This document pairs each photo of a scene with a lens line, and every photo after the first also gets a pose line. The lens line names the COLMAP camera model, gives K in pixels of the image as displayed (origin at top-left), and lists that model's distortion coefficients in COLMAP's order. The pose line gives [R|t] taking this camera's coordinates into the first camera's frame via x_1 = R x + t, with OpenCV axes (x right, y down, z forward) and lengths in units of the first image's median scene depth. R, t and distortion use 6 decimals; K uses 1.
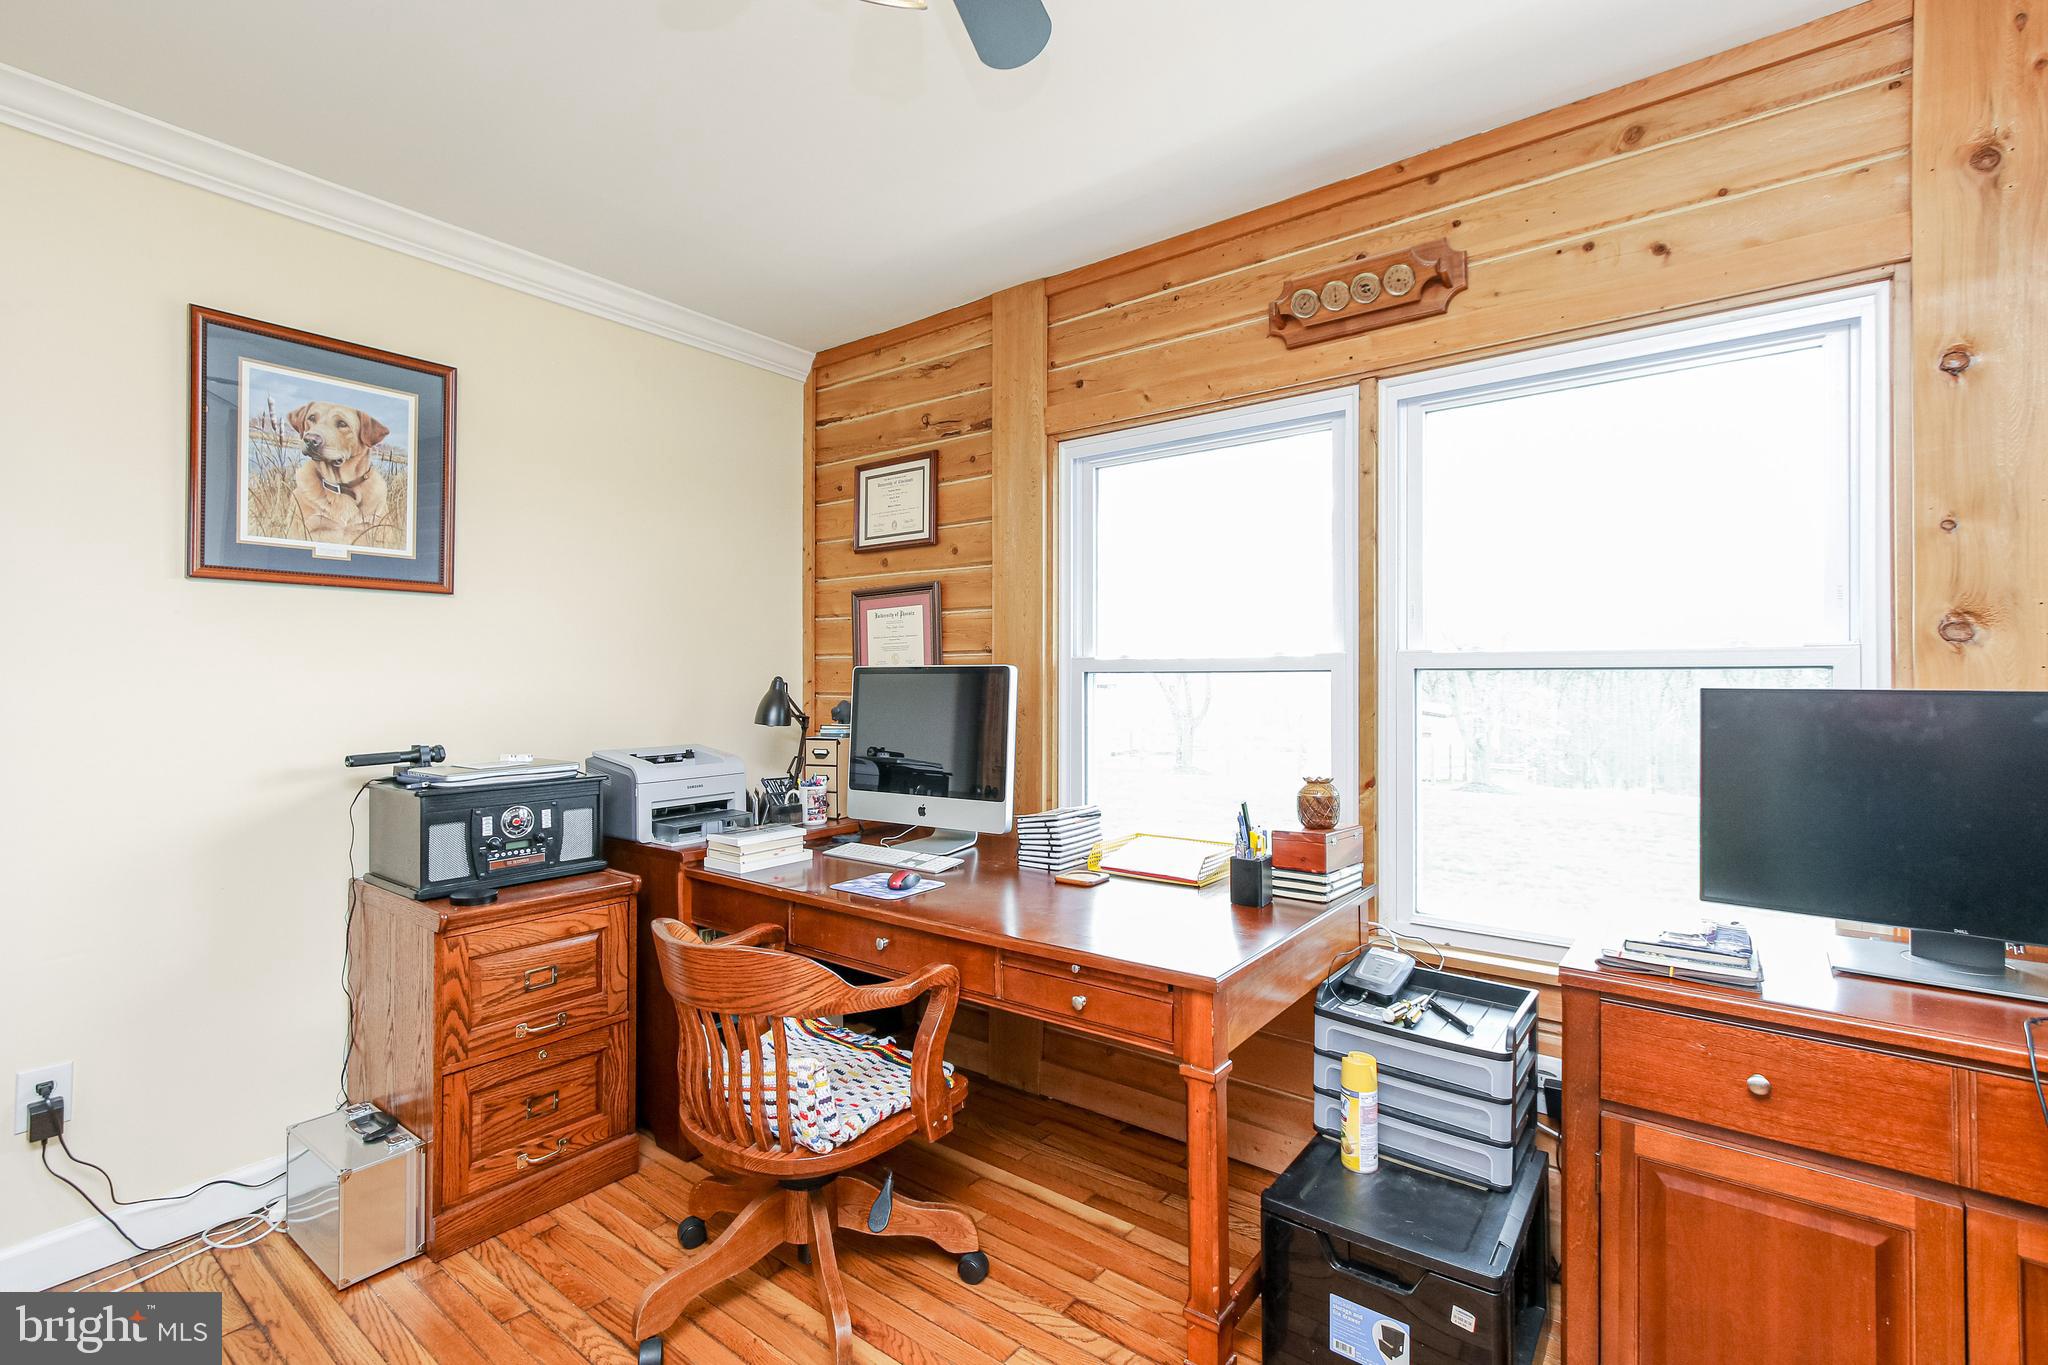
lens RADIAL K [[953.6, 0, 1016.8], [0, 953.6, 669.1], [0, 0, 1]] dist [-0.003336, -0.001550]
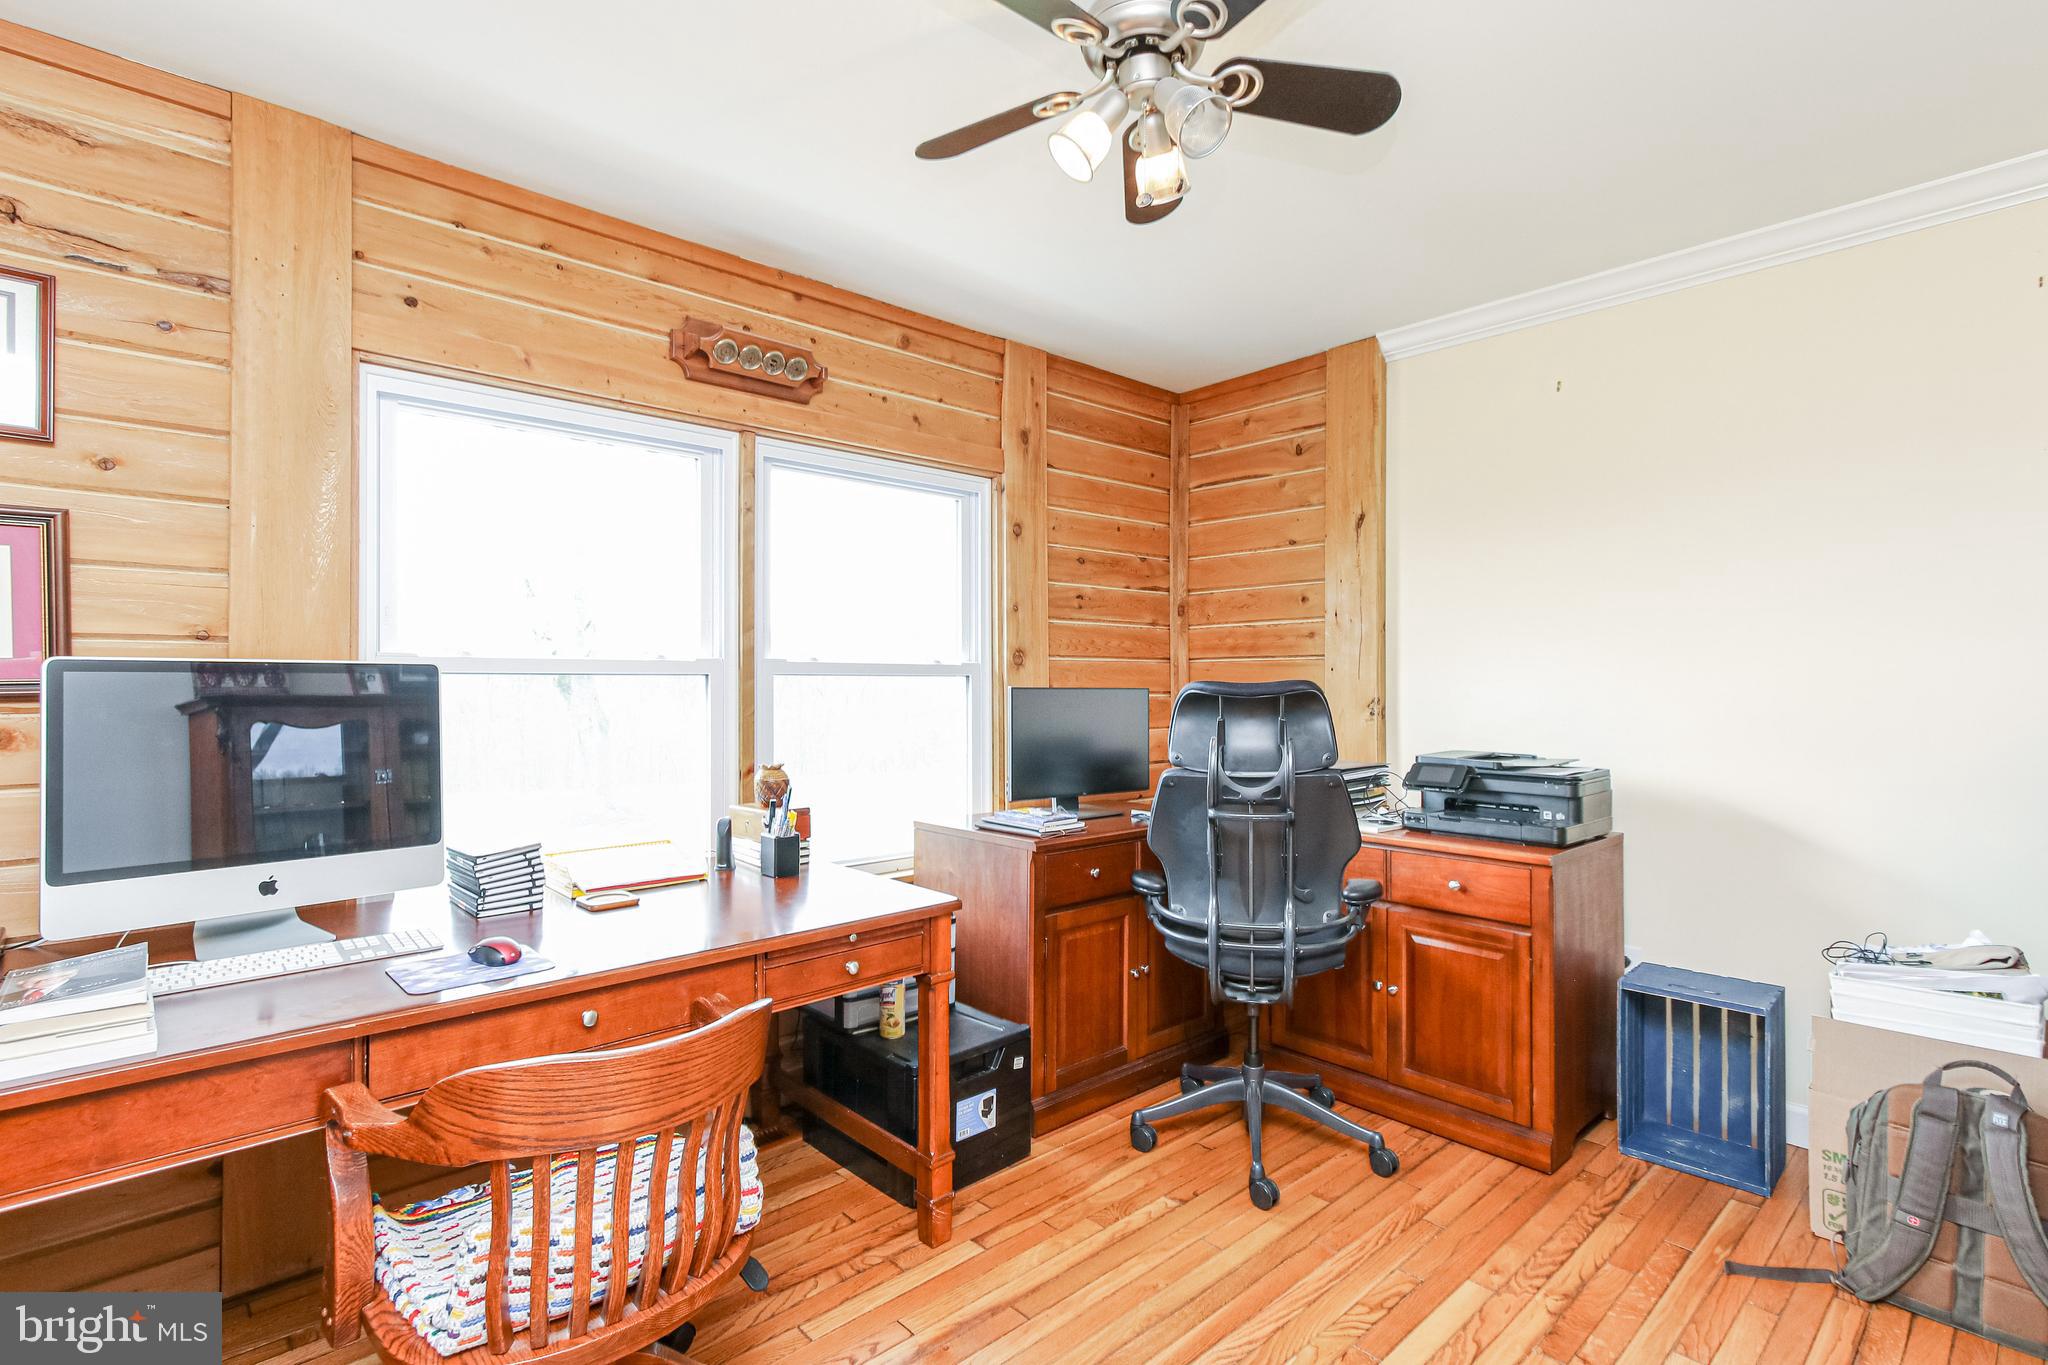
lens RADIAL K [[953.6, 0, 1010.7], [0, 953.6, 682.6], [0, 0, 1]] dist [-0.003336, -0.001550]
pose [[0.152599, 0.004033, 0.988280, -0.752571], [-0.005639, 0.999979, -0.003210, 0.012949], [-0.988272, -0.005083, 0.152619, 0.479976]]
